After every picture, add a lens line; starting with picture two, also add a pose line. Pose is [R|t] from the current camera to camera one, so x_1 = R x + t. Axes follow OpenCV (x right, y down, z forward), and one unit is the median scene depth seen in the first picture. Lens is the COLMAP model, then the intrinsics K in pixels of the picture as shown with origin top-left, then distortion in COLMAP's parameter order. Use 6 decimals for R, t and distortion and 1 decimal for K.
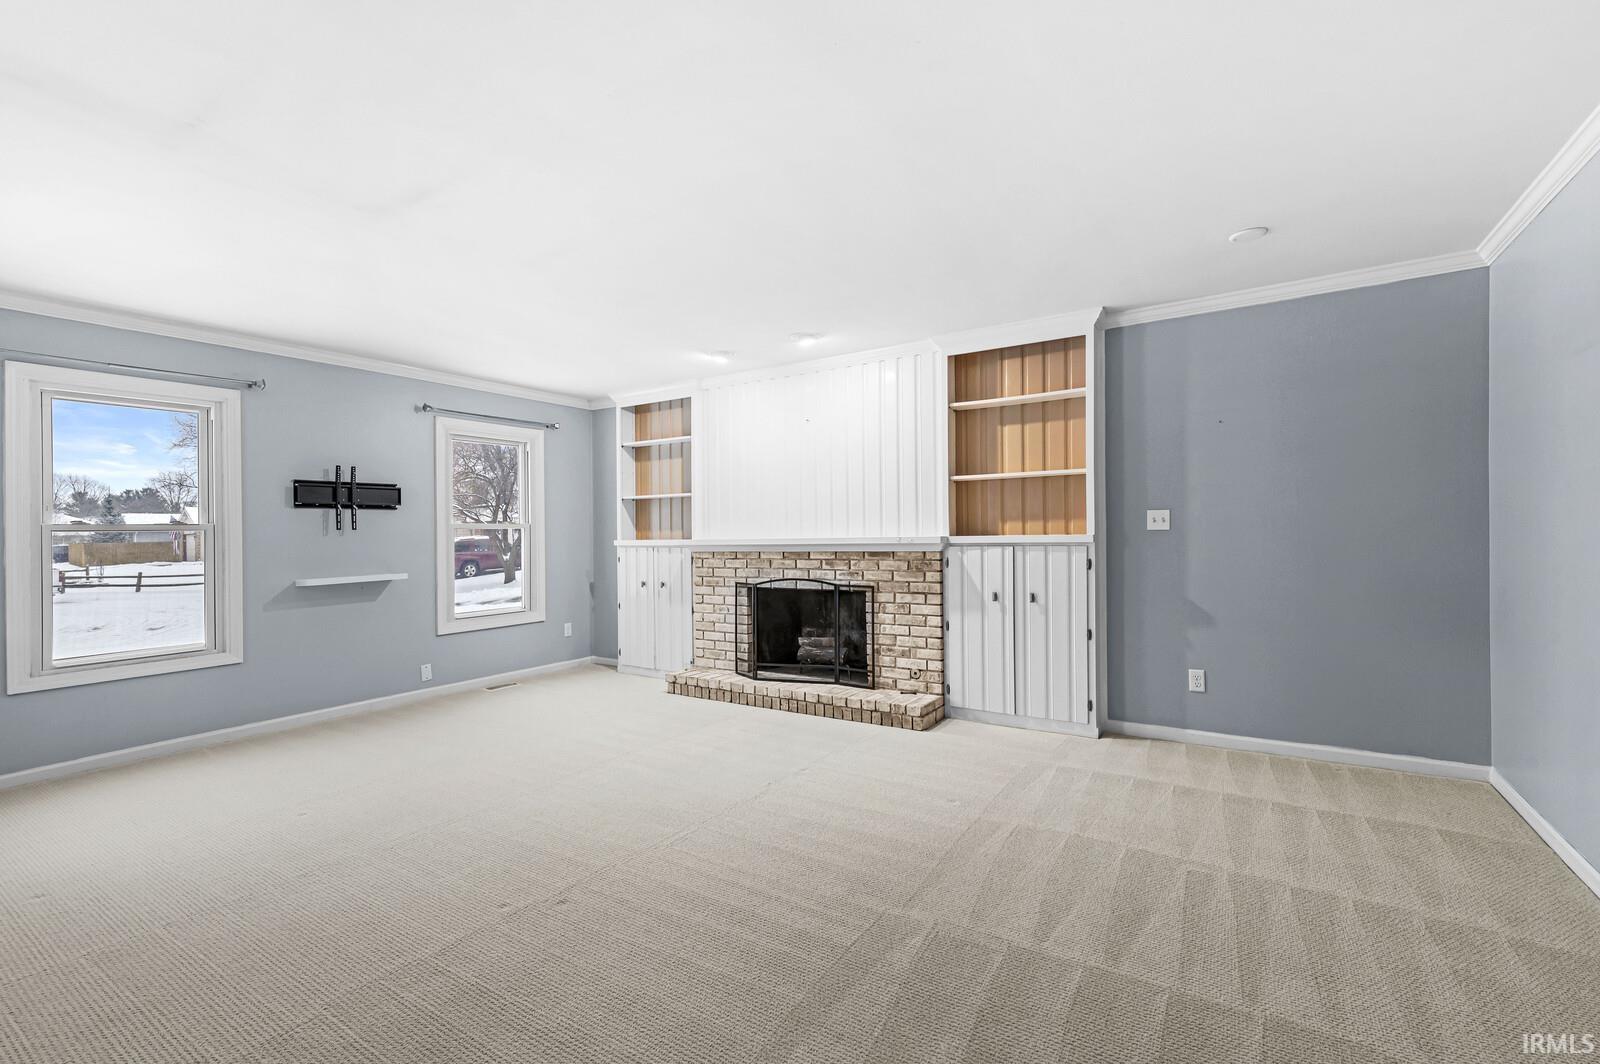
lens RADIAL K [[692.6, 0, 808.1], [0, 692.6, 526.6], [0, 0, 1]] dist [-0.003520, 0.000110]
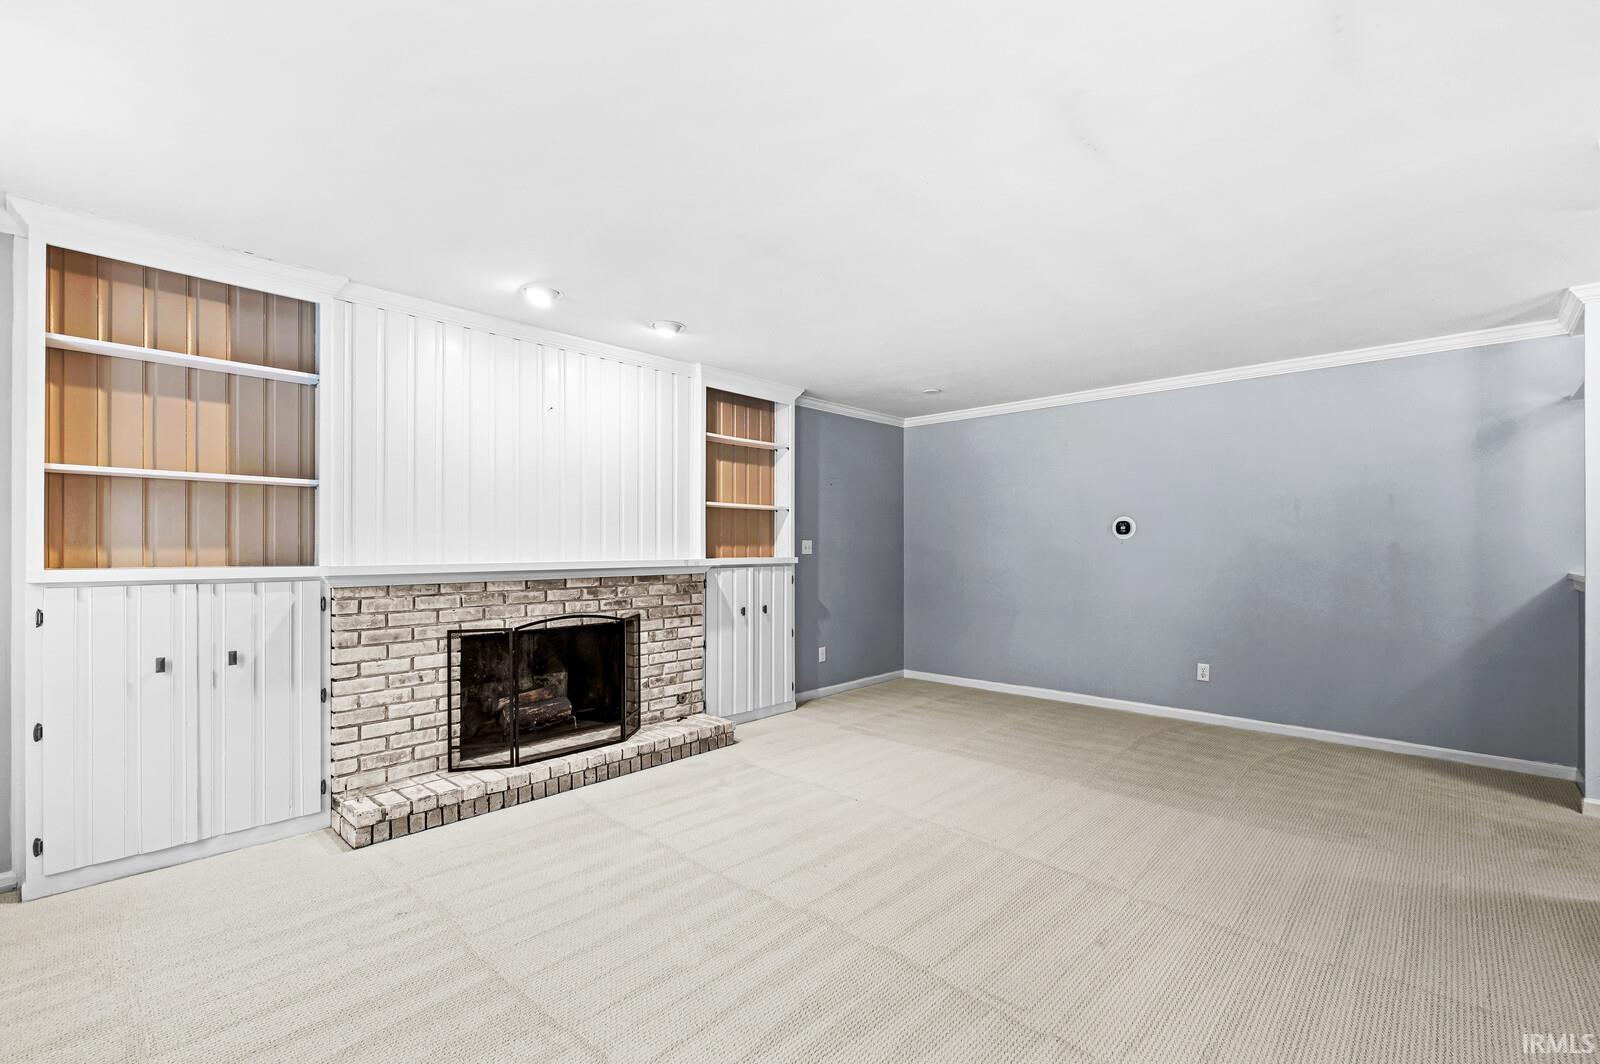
lens RADIAL K [[692.6, 0, 797.1], [0, 692.6, 548.0], [0, 0, 1]] dist [-0.003520, 0.000110]
pose [[0.180799, 0.017444, 0.983365, -0.724099], [-0.008047, 0.999835, -0.016257, 0.012216], [-0.983487, -0.004974, 0.180909, 0.607803]]
